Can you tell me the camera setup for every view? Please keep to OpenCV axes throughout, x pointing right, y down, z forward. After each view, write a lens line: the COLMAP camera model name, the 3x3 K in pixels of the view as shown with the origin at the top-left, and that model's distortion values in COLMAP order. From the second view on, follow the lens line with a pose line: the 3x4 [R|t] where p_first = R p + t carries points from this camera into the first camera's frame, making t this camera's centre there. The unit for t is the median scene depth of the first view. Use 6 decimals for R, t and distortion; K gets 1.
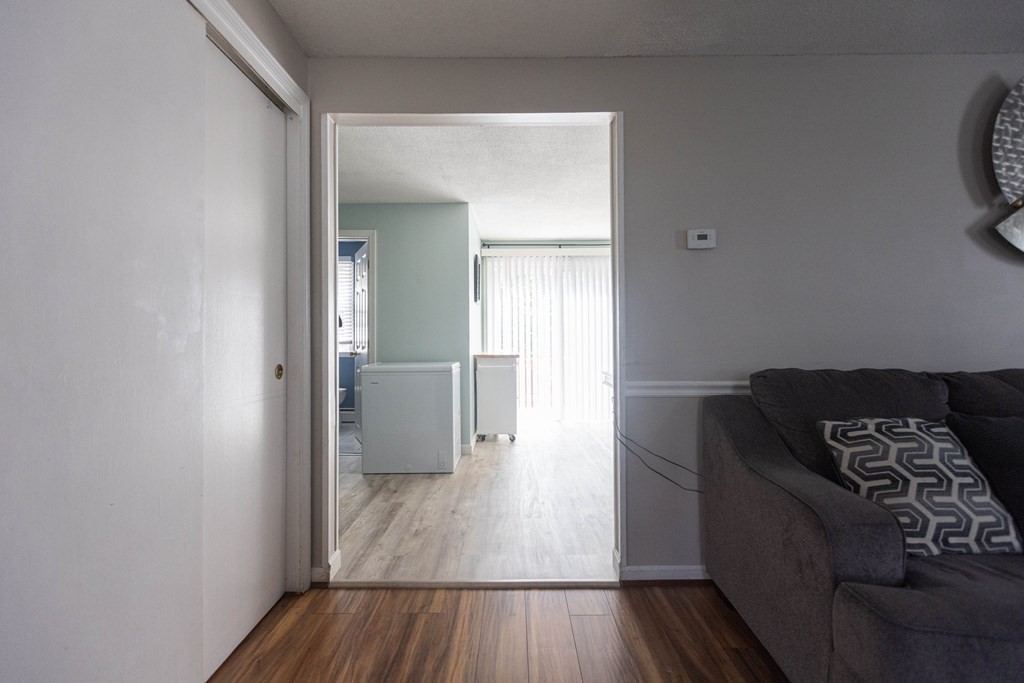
lens RADIAL K [[471.5, 0, 514.7], [0, 471.5, 338.7], [0, 0, 1]] dist [-0.002037, 0.001198]
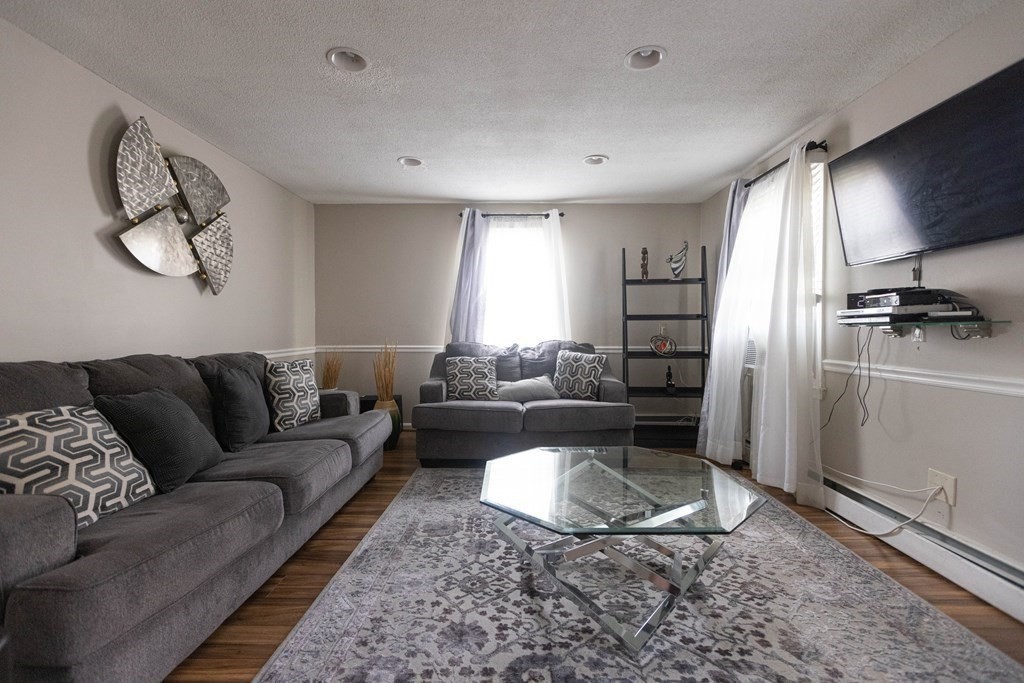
lens RADIAL K [[471.5, 0, 511.7], [0, 471.5, 338.7], [0, 0, 1]] dist [-0.002037, 0.001198]
pose [[0.023514, -0.013605, 0.999631, -0.190885], [-0.005091, 0.999893, 0.013728, -0.000828], [-0.999711, -0.005412, 0.023442, -0.019887]]
